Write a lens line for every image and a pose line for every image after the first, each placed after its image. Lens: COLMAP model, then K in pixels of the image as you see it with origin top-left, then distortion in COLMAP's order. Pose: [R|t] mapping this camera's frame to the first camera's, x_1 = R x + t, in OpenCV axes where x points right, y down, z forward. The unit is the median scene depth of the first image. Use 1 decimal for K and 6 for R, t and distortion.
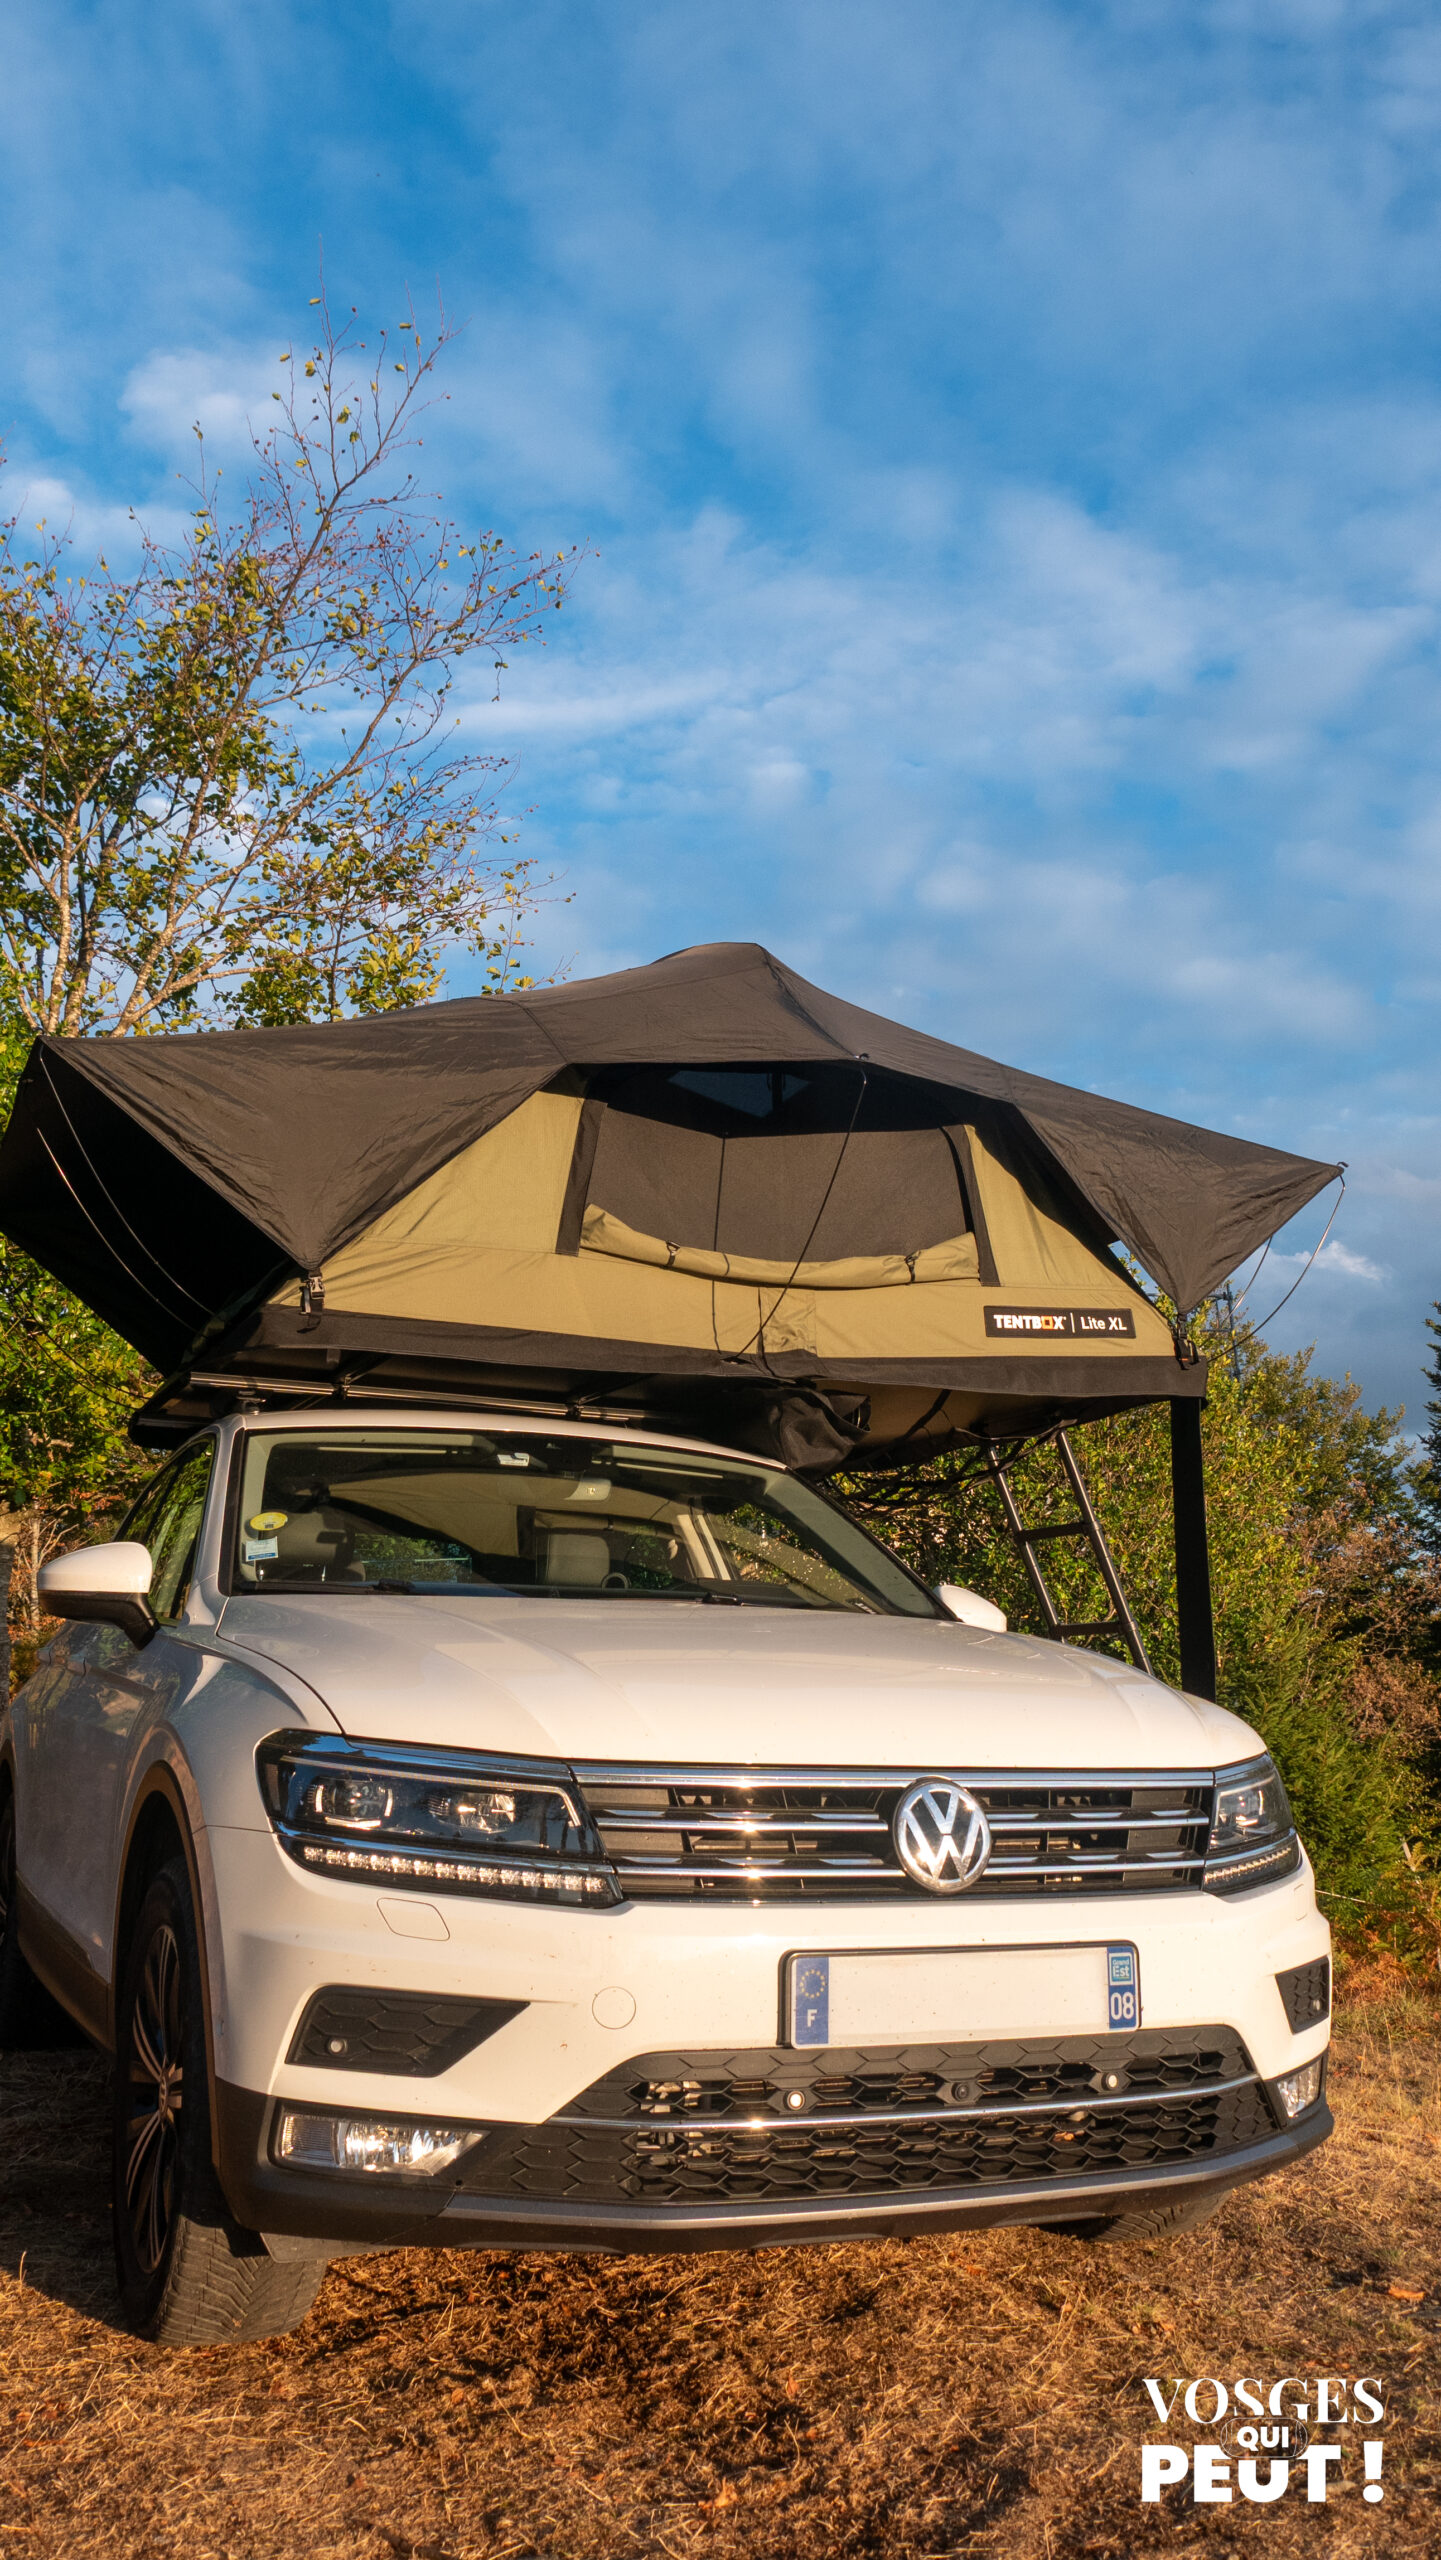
lens RADIAL K [[2082.6, 0, 772.2], [0, 2082.6, 1276.1], [0, 0, 1]] dist [-0.066033, 0.044937]
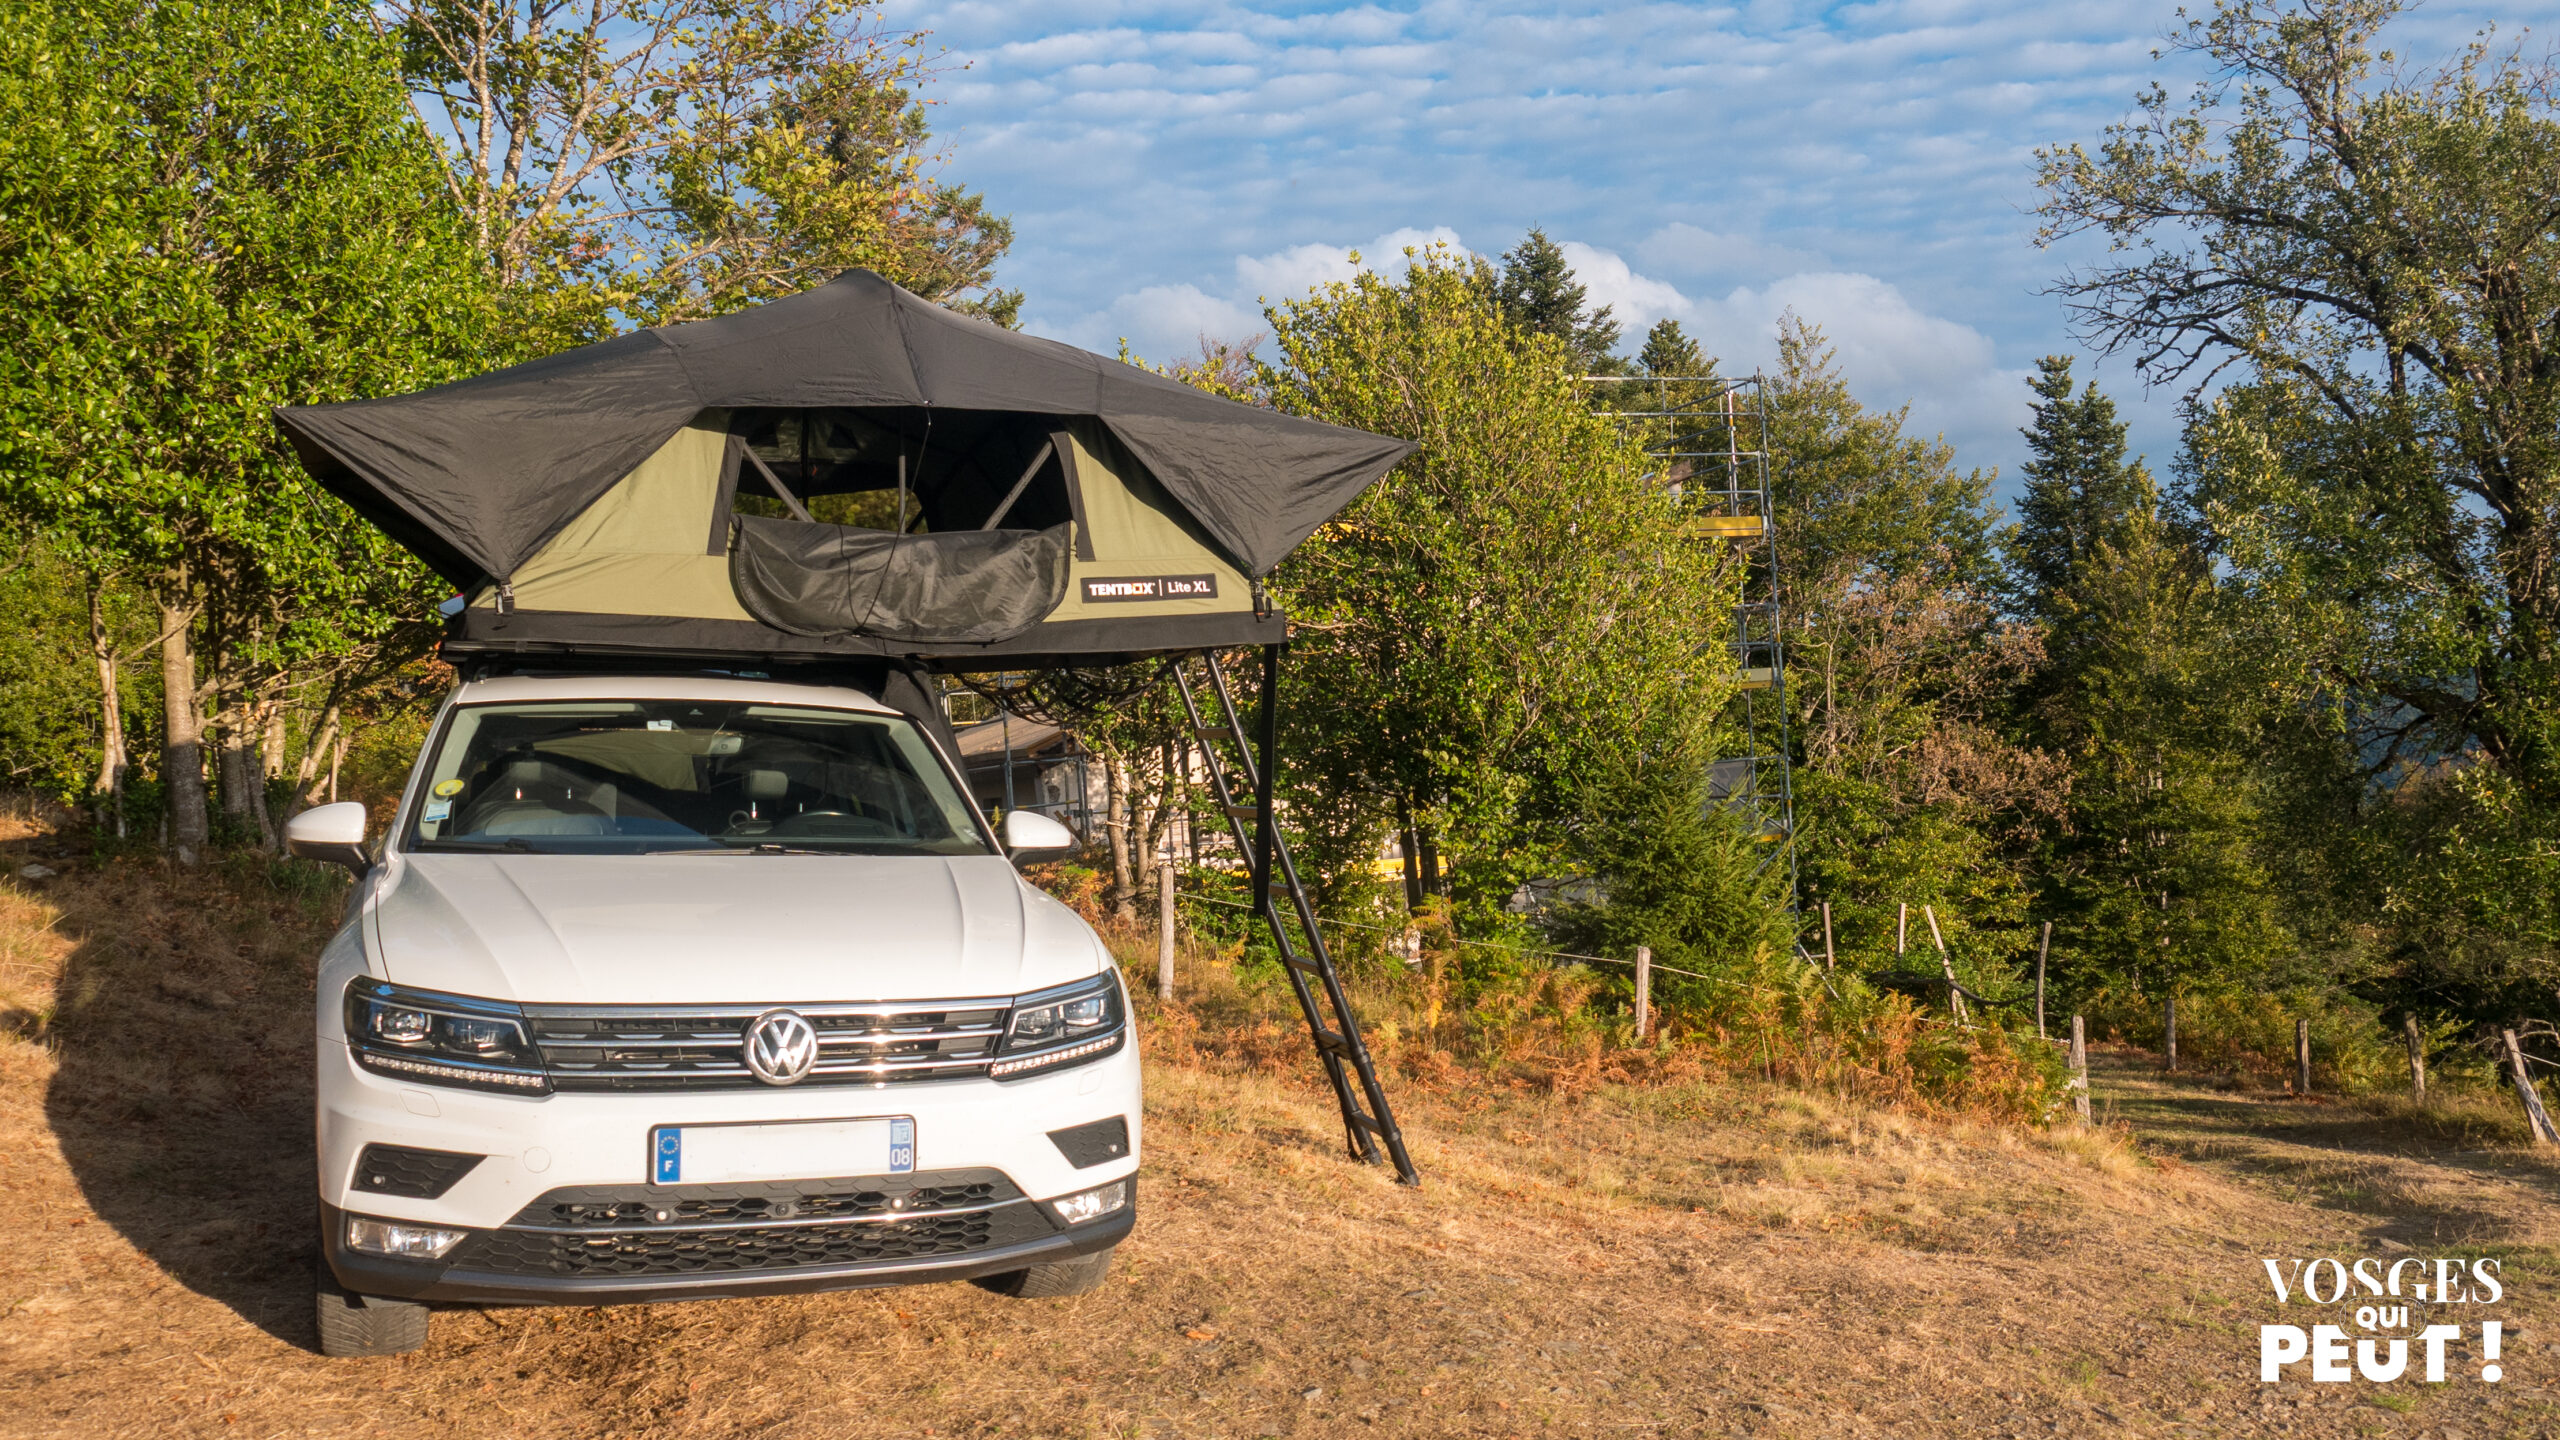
lens RADIAL K [[2082.6, 0, 1280.0], [0, 2082.6, 720.0], [0, 0, 1]] dist [-0.066033, 0.044937]
pose [[0.999634, -0.000849, -0.027029, 0.485004], [0.005649, 0.984013, 0.178006, -0.233579], [0.026446, -0.178094, 0.983658, -0.440095]]
